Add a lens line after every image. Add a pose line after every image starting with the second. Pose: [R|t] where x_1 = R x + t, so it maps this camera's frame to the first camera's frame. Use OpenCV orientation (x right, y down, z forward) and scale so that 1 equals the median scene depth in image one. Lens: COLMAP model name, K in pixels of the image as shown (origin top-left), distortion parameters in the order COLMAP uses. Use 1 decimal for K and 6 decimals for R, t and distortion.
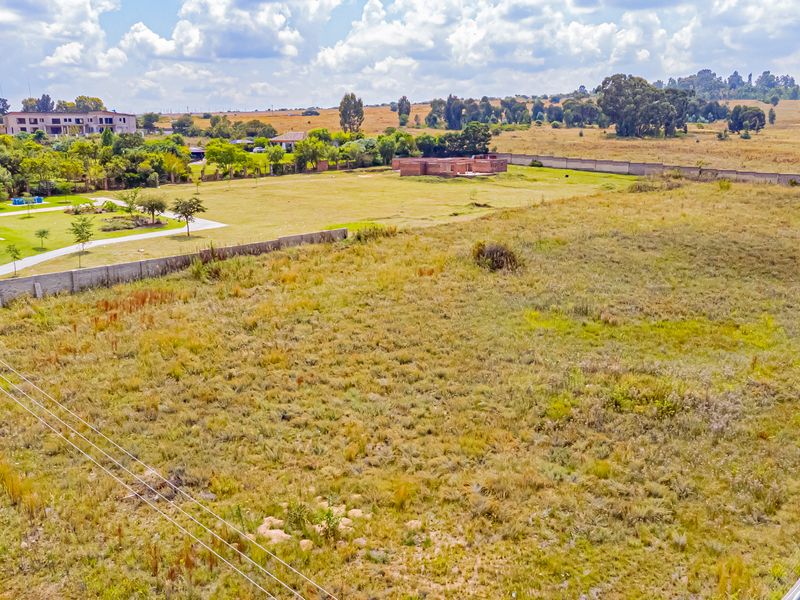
lens RADIAL K [[781.2, 0, 396.4], [0, 781.2, 297.5], [0, 0, 1]] dist [0.019489, 0.007340]
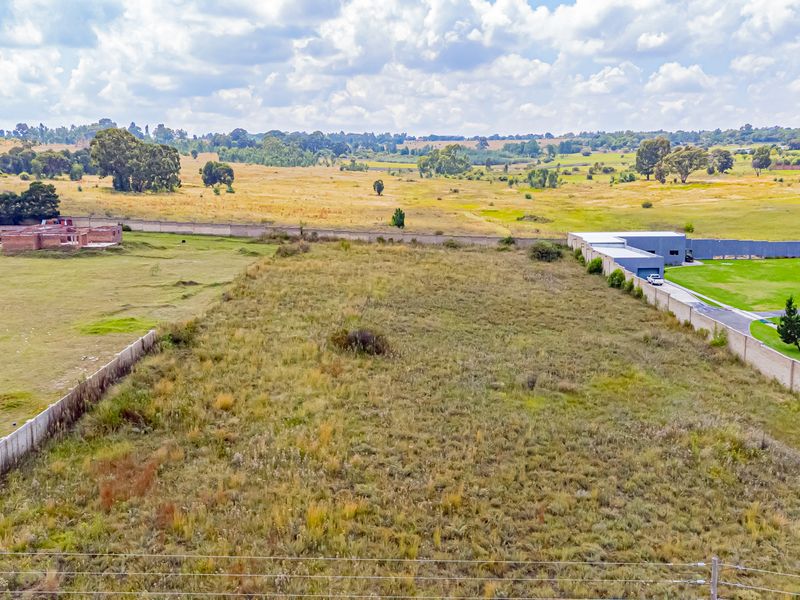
lens RADIAL K [[781.2, 0, 396.4], [0, 781.2, 297.5], [0, 0, 1]] dist [0.019489, 0.007340]
pose [[0.732105, -0.096737, 0.674287, -0.236280], [0.133736, 0.991012, -0.003026, -0.047187], [-0.667934, 0.092392, 0.738463, 0.116201]]
